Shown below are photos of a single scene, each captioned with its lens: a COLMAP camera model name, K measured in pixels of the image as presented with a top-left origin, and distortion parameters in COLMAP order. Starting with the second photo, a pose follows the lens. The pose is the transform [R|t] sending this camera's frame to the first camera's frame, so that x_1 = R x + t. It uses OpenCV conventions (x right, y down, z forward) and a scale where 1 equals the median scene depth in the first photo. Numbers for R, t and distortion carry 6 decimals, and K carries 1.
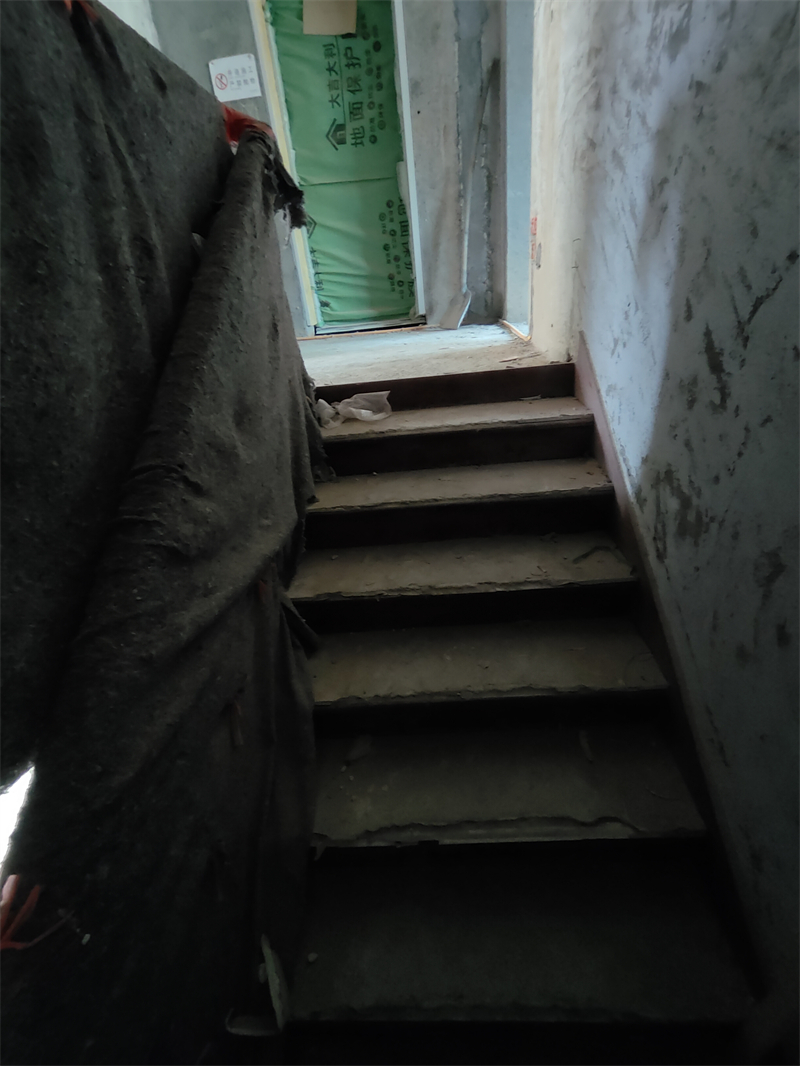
lens RADIAL K [[490.3, 0, 400.0], [0, 490.3, 533.0], [0, 0, 1]] dist [-0.001928, -0.000237]
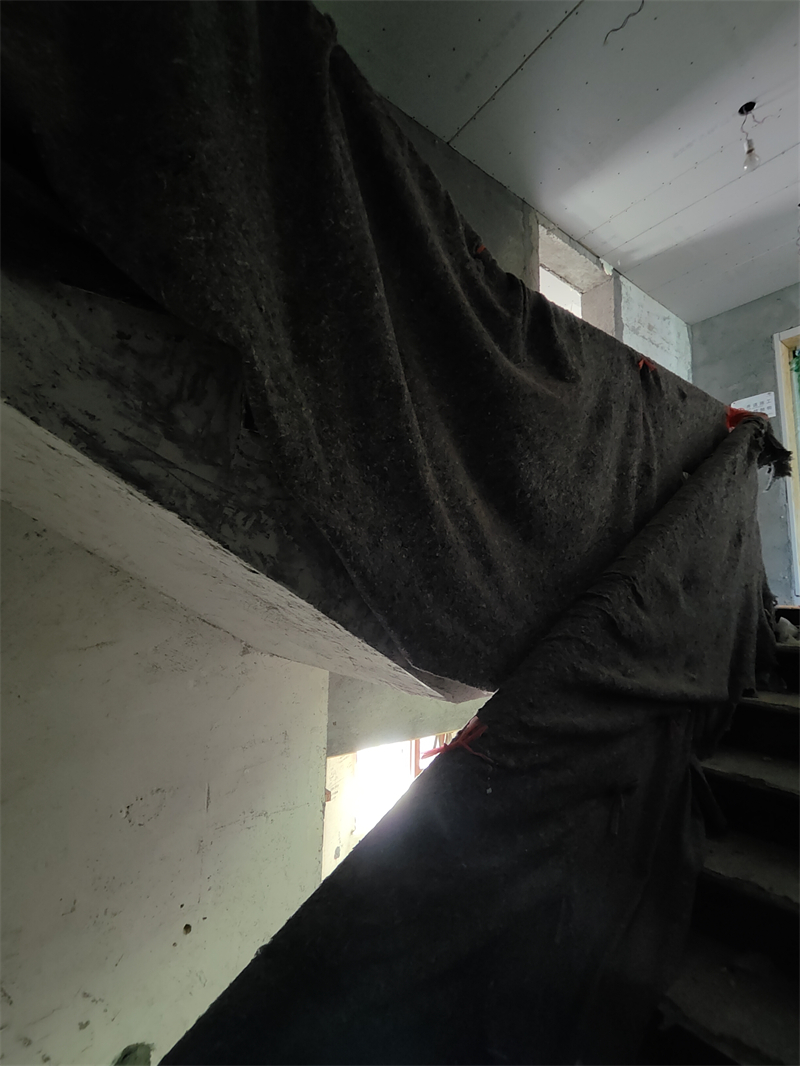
lens RADIAL K [[490.3, 0, 400.0], [0, 490.3, 533.0], [0, 0, 1]] dist [-0.001928, -0.000237]
pose [[0.634437, 0.020949, -0.772691, 0.176181], [-0.435071, 0.835931, -0.334563, 0.405357], [0.638908, 0.548434, 0.539460, -0.224771]]
